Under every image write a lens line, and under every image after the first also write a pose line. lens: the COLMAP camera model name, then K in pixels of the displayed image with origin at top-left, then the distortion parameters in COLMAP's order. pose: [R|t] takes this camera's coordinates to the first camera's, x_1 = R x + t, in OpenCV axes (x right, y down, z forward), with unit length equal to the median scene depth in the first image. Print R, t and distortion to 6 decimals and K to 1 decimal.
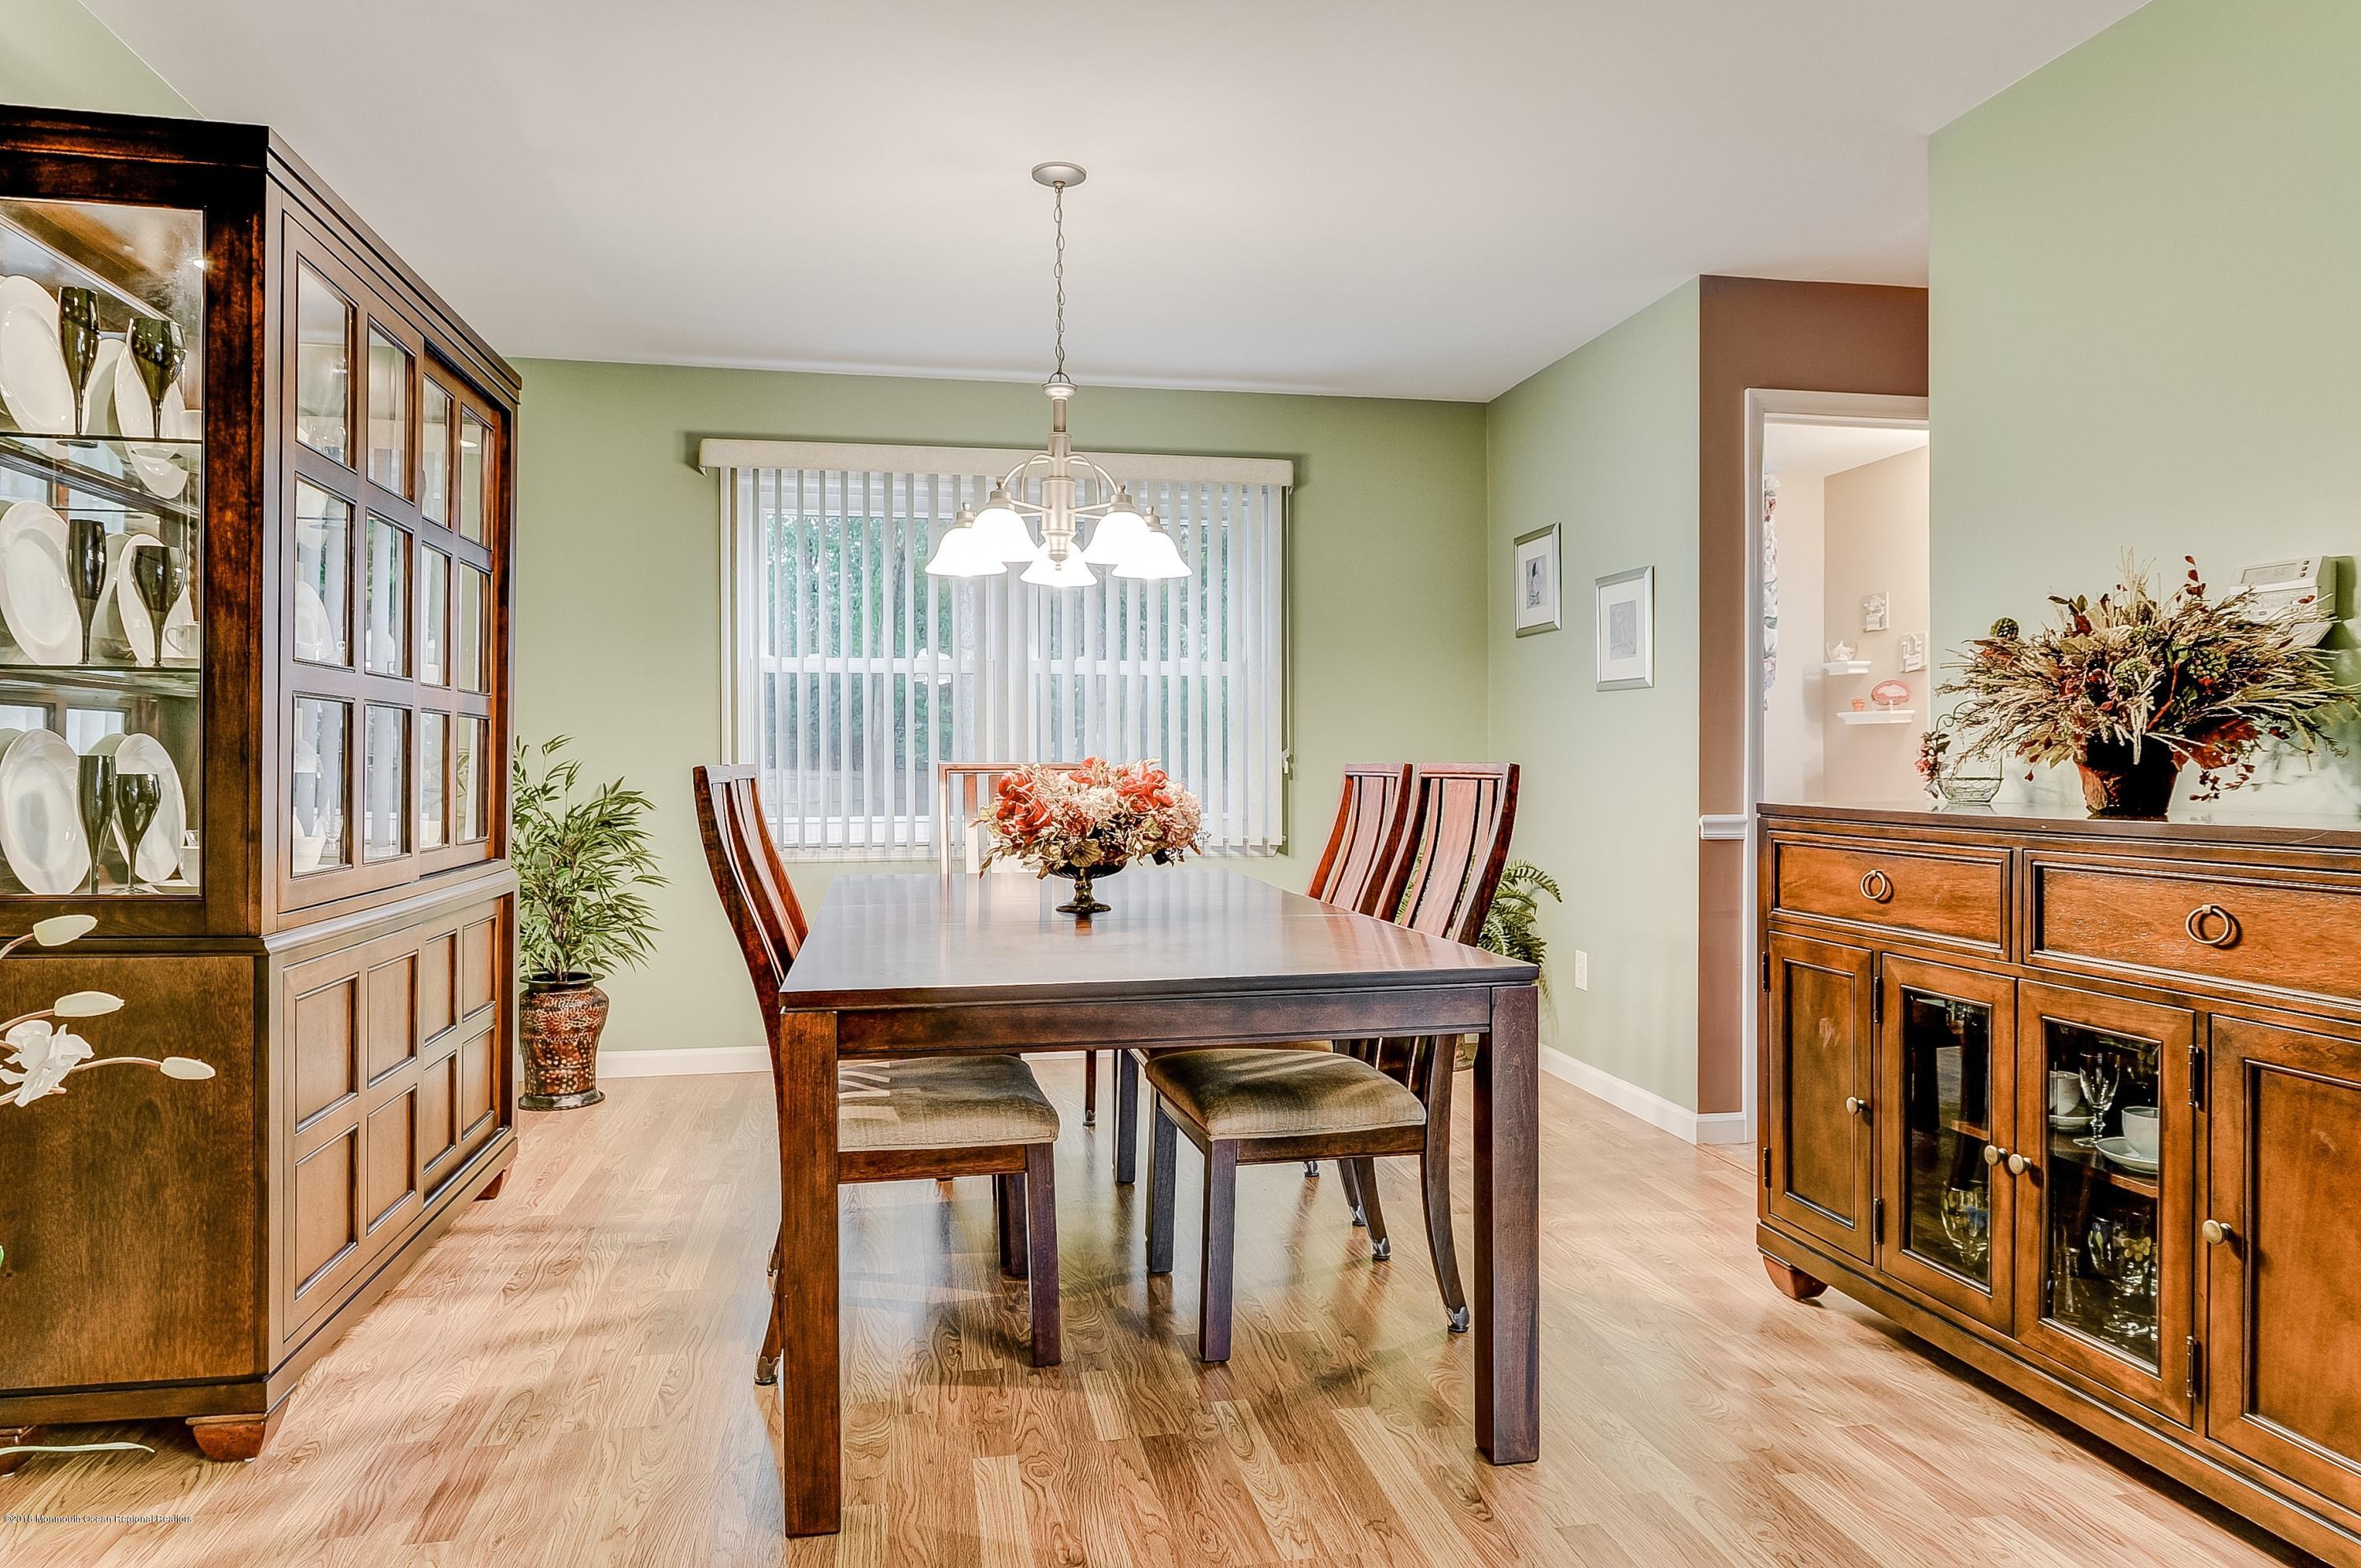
lens RADIAL K [[1454.0, 0, 1180.1], [0, 1454.0, 766.5], [0, 0, 1]] dist [-0.020125, 0.002922]
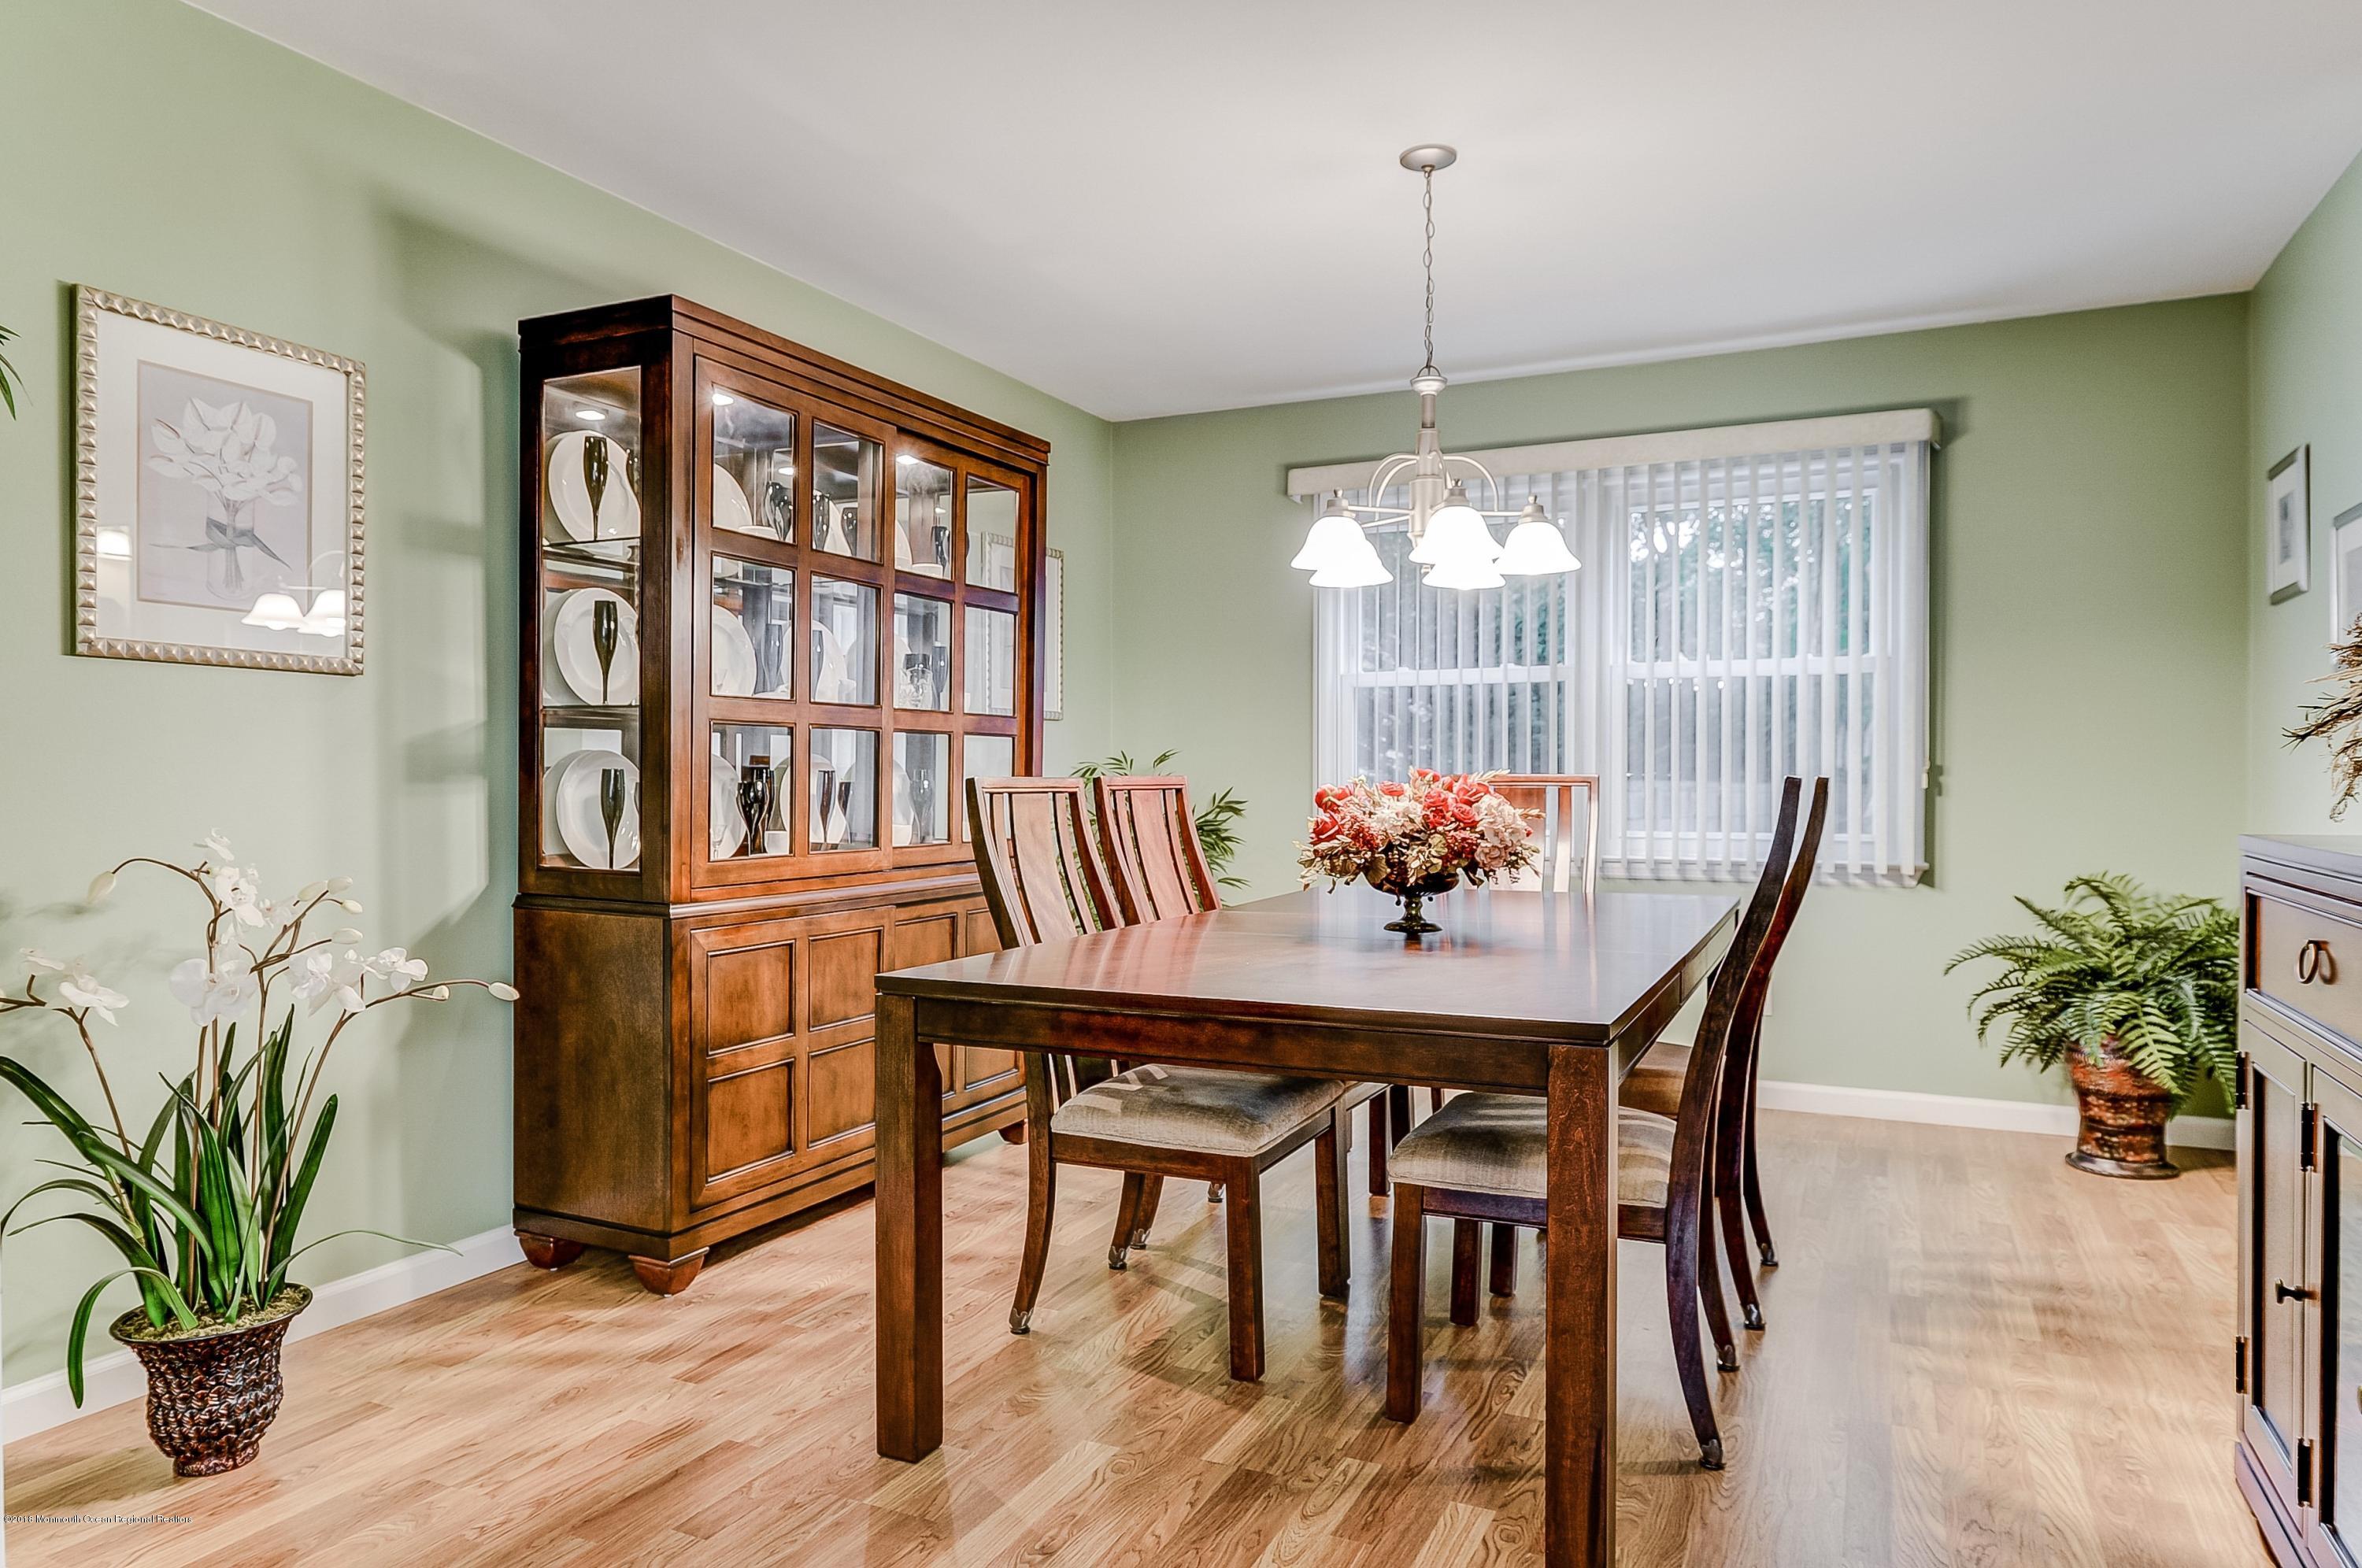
lens RADIAL K [[1465.5, 0, 1181.0], [0, 1465.5, 784.0], [0, 0, 1]] dist [-0.017082, -0.000674]
pose [[0.803751, 0.005362, -0.594941, 0.411836], [-0.002371, 0.999980, 0.005809, -0.001873], [0.594961, -0.003258, 0.803748, 0.148204]]
